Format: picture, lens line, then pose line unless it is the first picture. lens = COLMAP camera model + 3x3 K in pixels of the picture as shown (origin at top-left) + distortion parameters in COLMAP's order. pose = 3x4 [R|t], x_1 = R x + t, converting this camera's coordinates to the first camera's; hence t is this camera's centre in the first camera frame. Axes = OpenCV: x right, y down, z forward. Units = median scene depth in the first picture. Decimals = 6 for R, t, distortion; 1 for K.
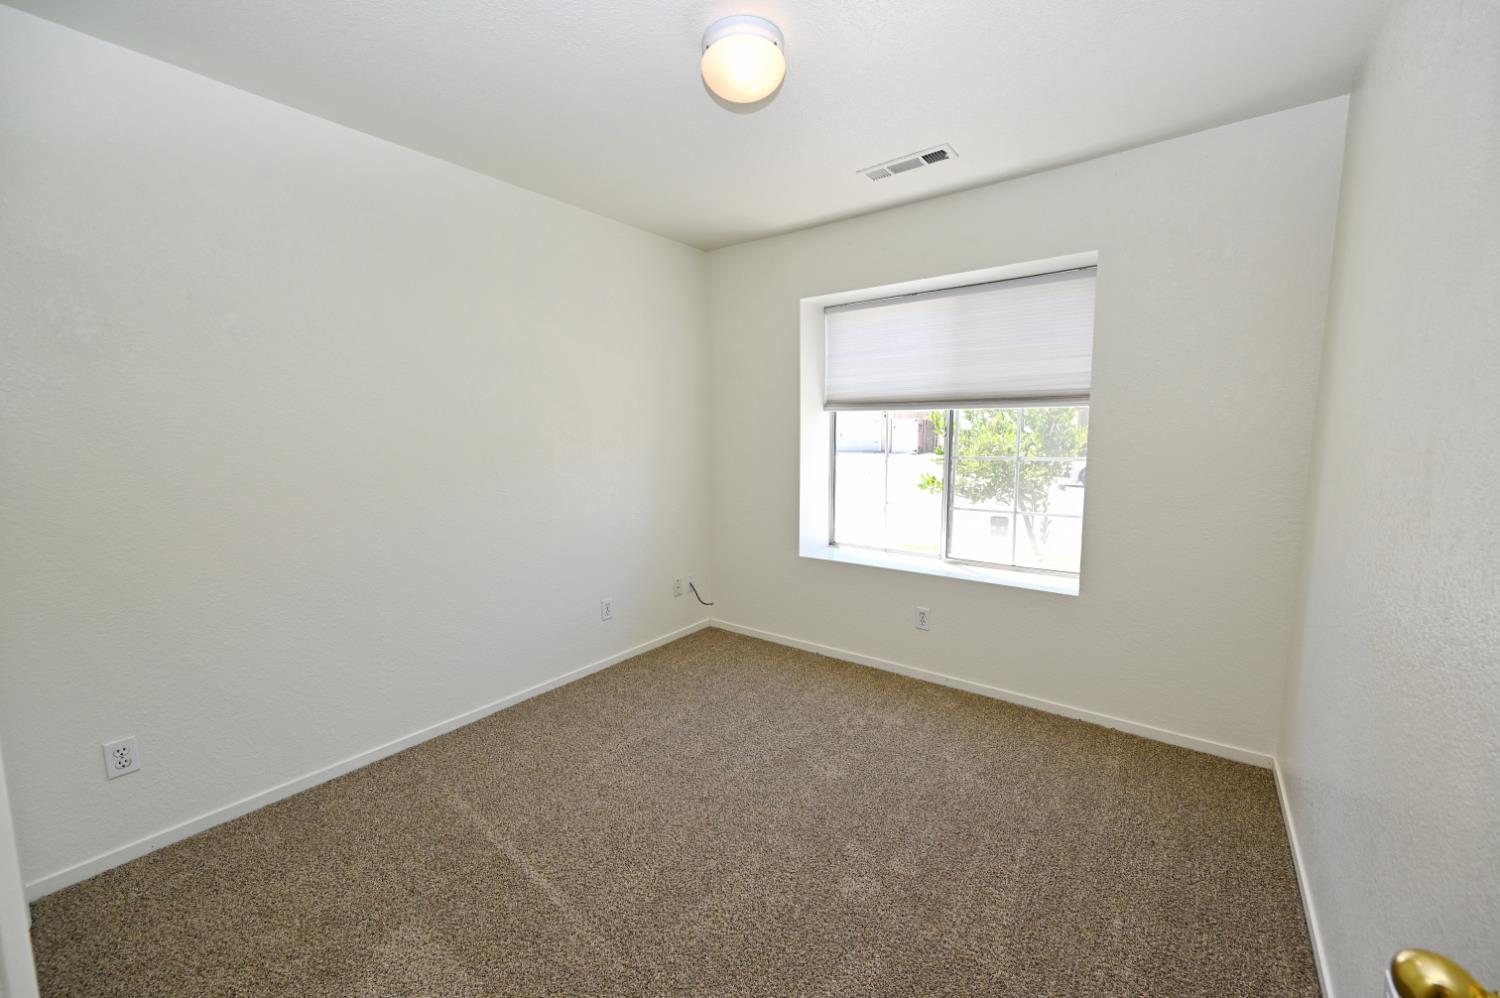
lens RADIAL K [[589.8, 0, 755.3], [0, 589.8, 501.7], [0, 0, 1]] dist [0.000583, -0.000111]
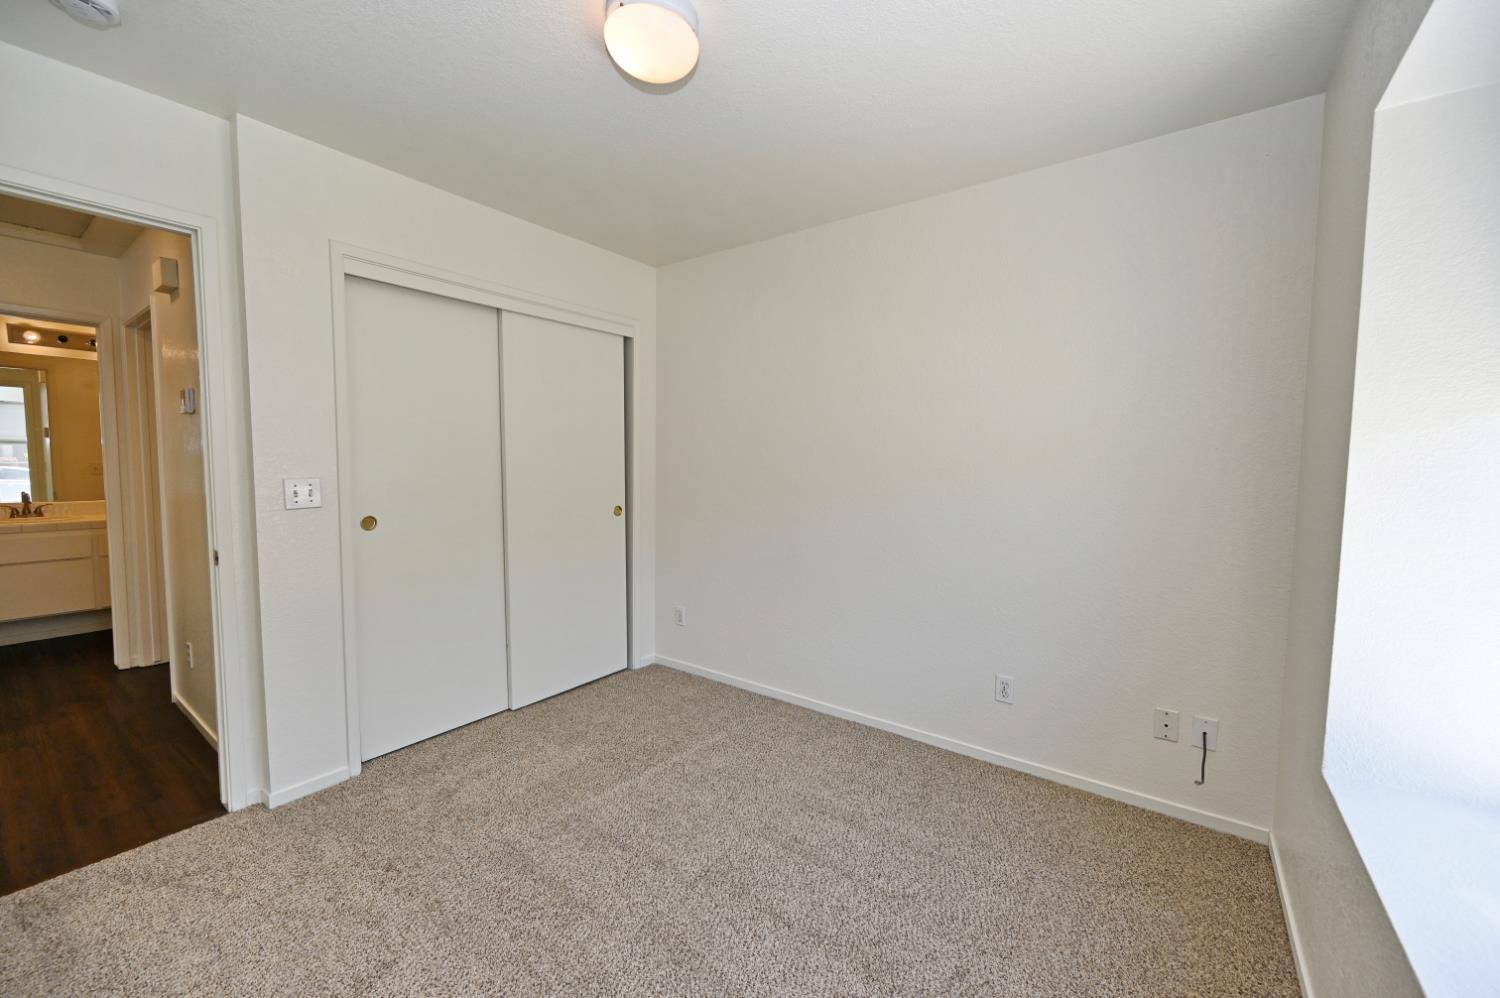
lens RADIAL K [[589.8, 0, 755.3], [0, 589.8, 501.7], [0, 0, 1]] dist [0.000583, -0.000111]
pose [[-0.000029, 0.081944, -0.996637, 0.485117], [-0.120390, 0.989388, 0.081351, -0.079184], [0.992727, 0.119987, 0.009837, 0.649914]]
